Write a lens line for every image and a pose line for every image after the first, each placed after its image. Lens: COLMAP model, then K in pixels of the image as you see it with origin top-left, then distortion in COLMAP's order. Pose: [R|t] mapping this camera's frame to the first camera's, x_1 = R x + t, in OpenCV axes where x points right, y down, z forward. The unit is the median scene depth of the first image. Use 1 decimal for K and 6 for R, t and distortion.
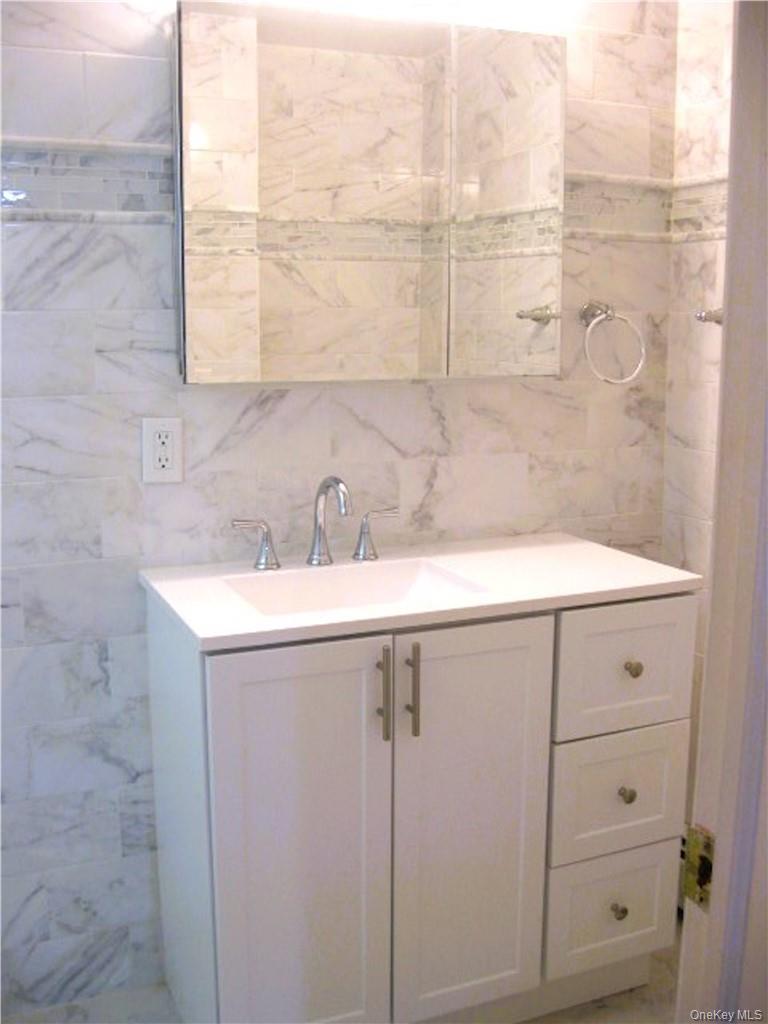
lens RADIAL K [[1070.0, 0, 377.8], [0, 1070.0, 501.5], [0, 0, 1]] dist [-0.108271, 0.000000]
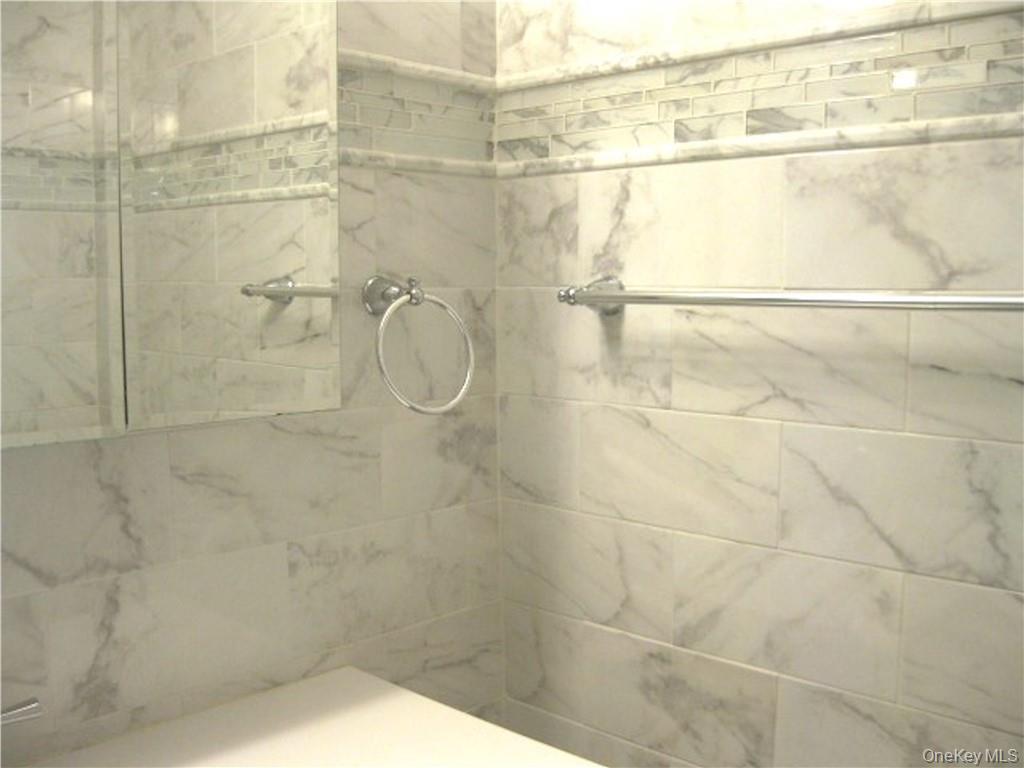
lens RADIAL K [[1070.0, 0, 506.0], [0, 1070.0, 392.7], [0, 0, 1]] dist [-0.108271, 0.000000]
pose [[0.924888, -0.042740, 0.377829, 0.039029], [0.065689, 0.996682, -0.048056, -0.088138], [-0.374522, 0.069266, 0.924627, 0.426513]]
